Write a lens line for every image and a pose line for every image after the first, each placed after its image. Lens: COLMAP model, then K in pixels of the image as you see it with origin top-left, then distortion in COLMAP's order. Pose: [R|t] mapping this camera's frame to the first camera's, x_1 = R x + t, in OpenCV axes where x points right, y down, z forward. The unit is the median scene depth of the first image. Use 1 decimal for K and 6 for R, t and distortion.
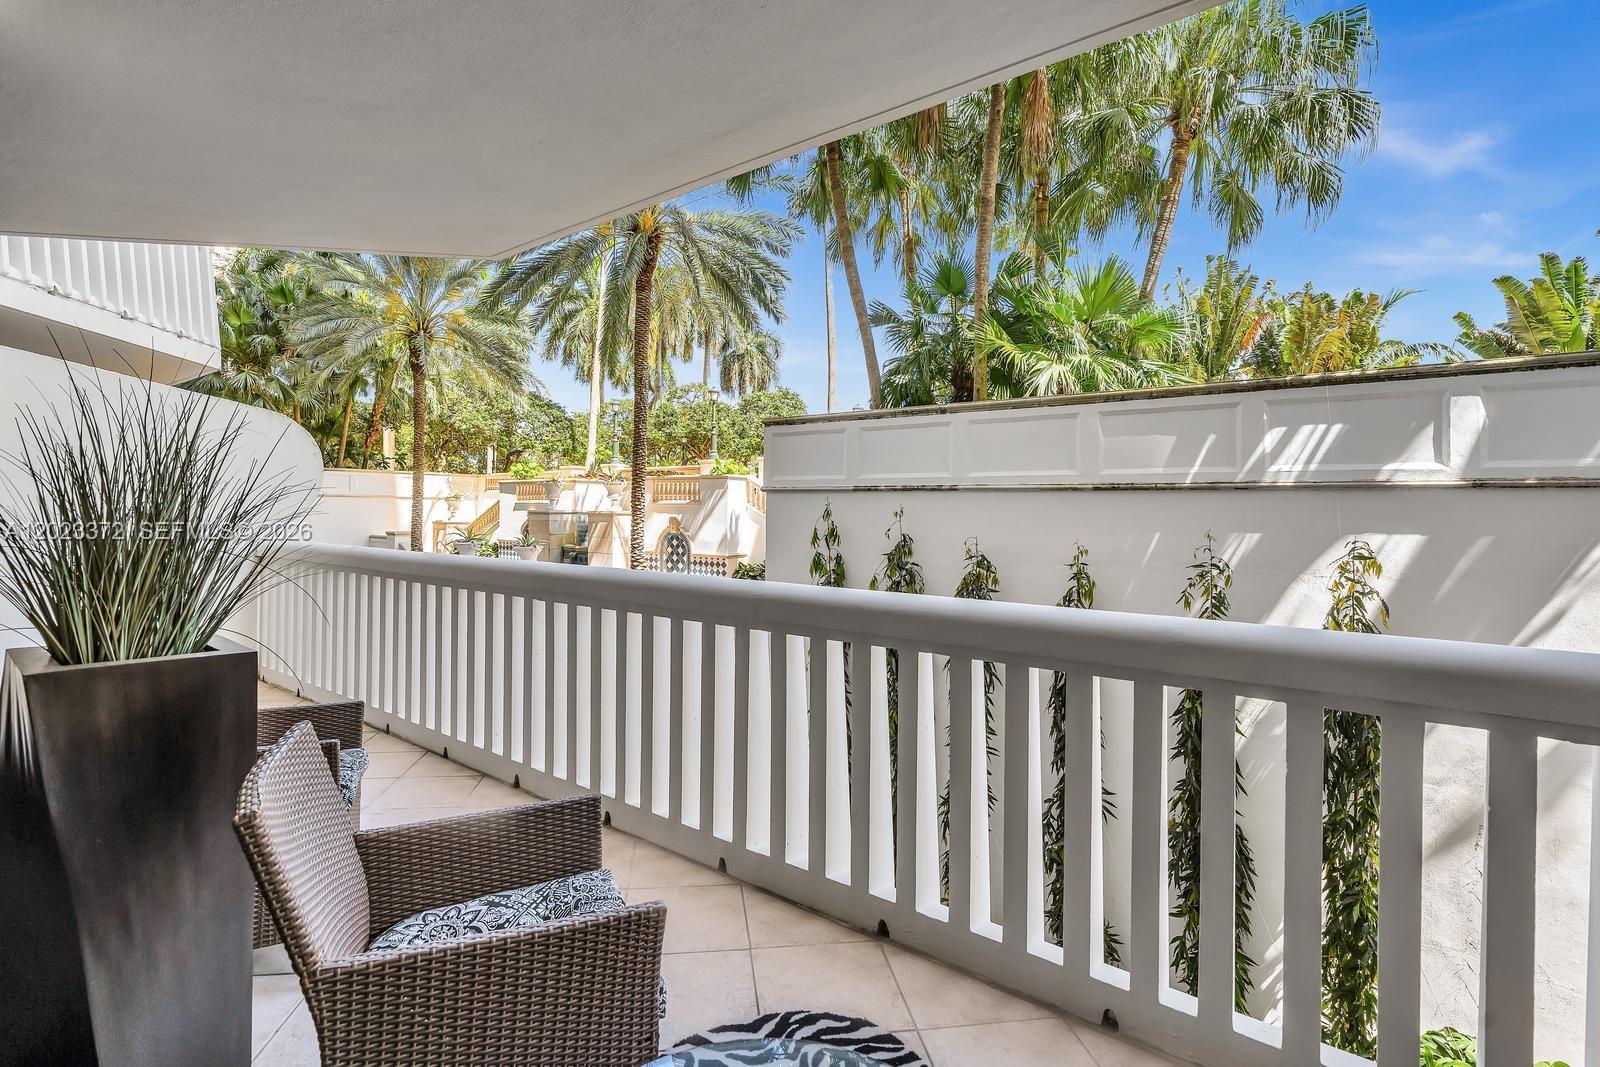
lens RADIAL K [[726.1, 0, 801.1], [0, 726.1, 507.9], [0, 0, 1]] dist [-0.001093, 0.000139]
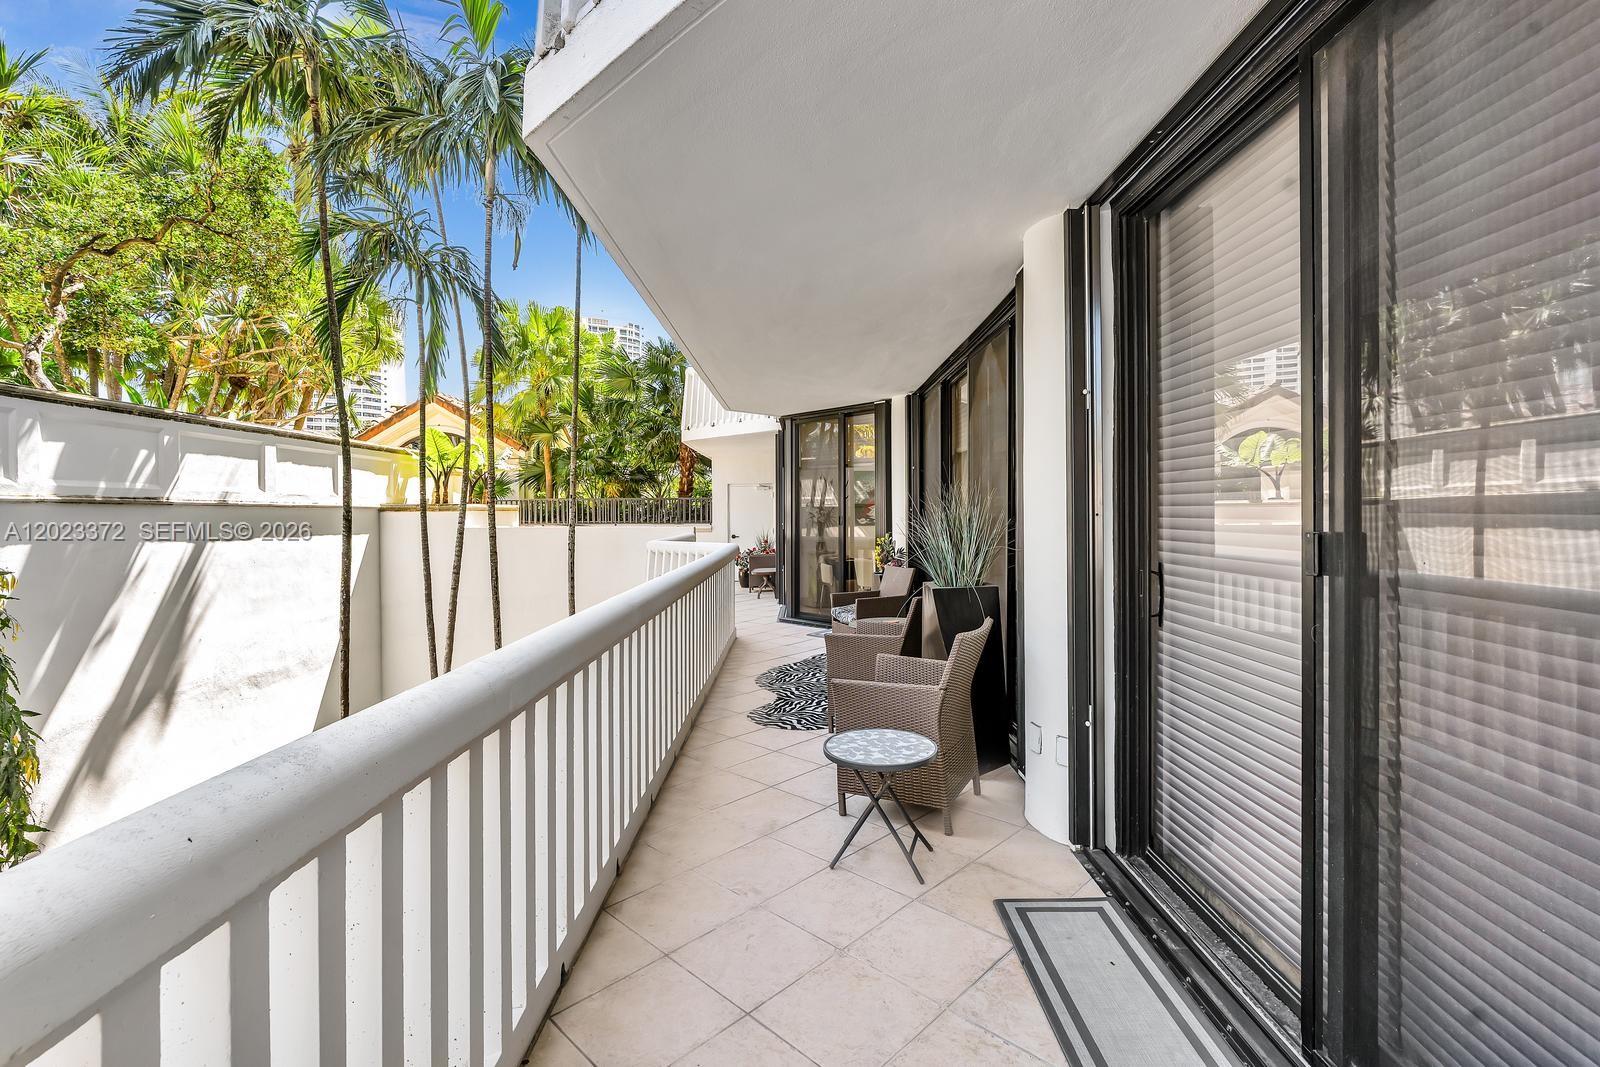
lens RADIAL K [[734.1, 0, 786.0], [0, 734.1, 515.8], [0, 0, 1]] dist [-0.001752, 0.000289]
pose [[-0.585776, -0.016663, 0.810302, -0.311854], [-0.004213, 0.999838, 0.017515, -0.015413], [-0.810462, 0.006846, -0.585751, 0.347145]]
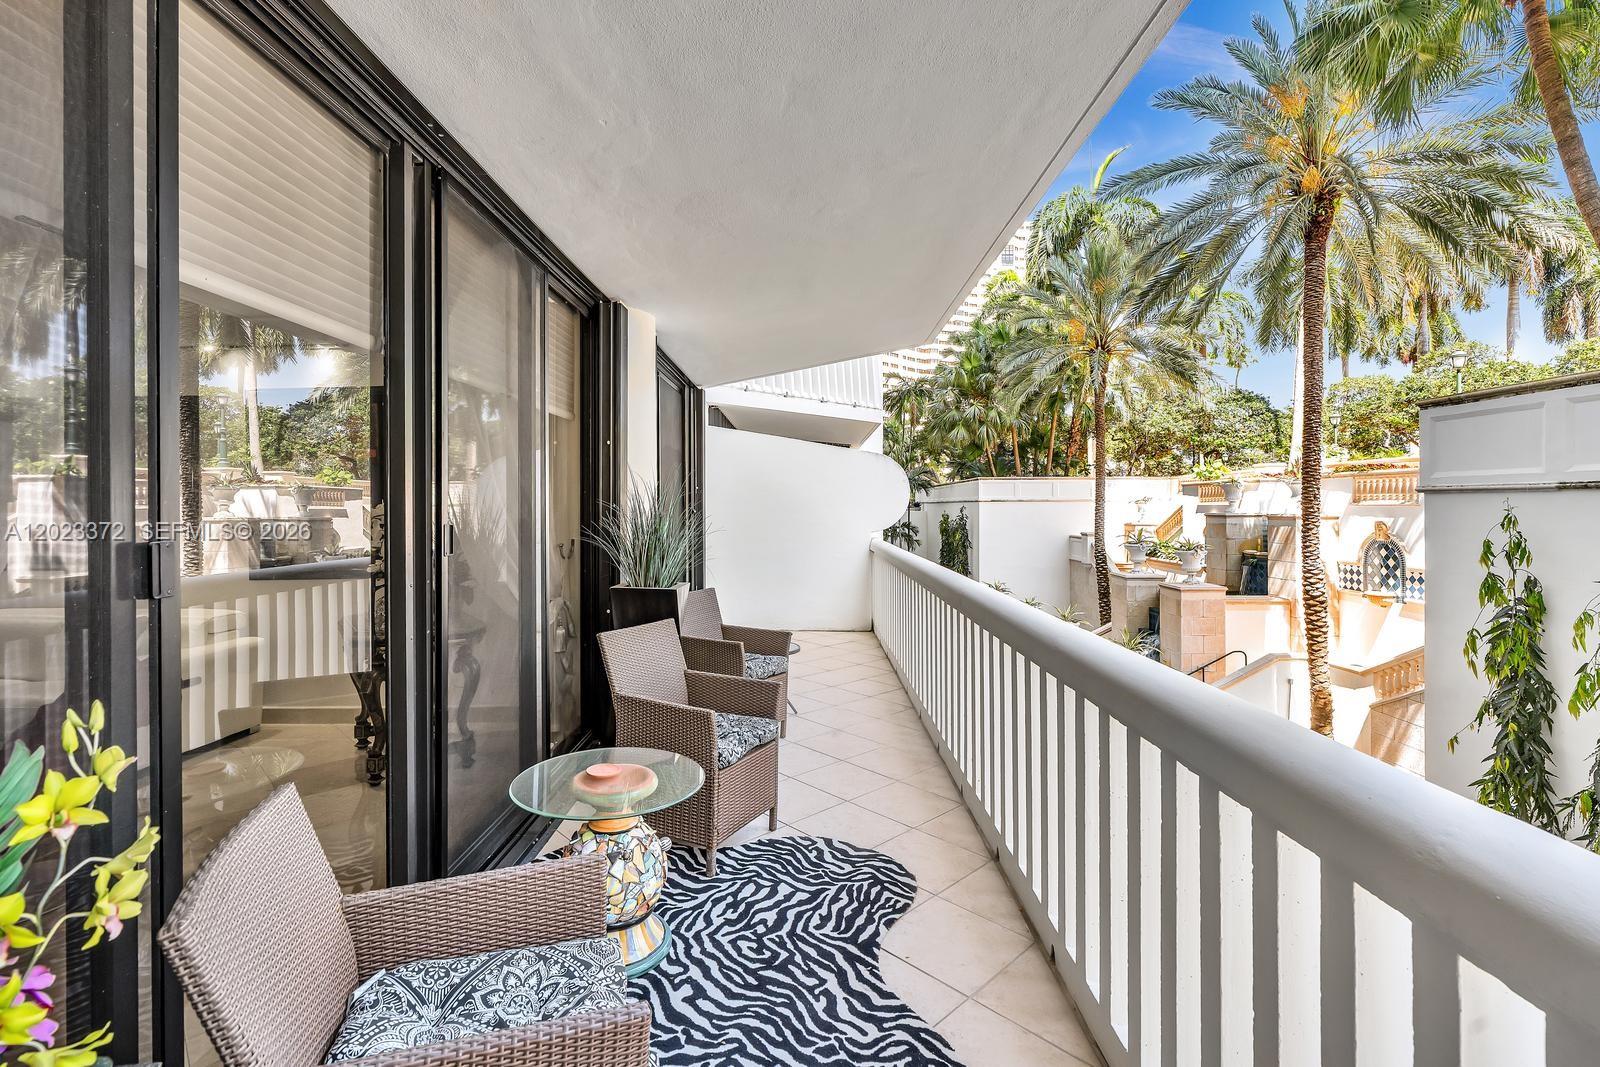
lens RADIAL K [[722.9, 0, 798.6], [0, 722.9, 518.9], [0, 0, 1]] dist [-0.000998, 0.000373]
pose [[0.594073, 0.004222, -0.804400, 0.140571], [0.007257, 0.999917, 0.010609, -0.005216], [0.804378, -0.012140, 0.593993, -0.007208]]
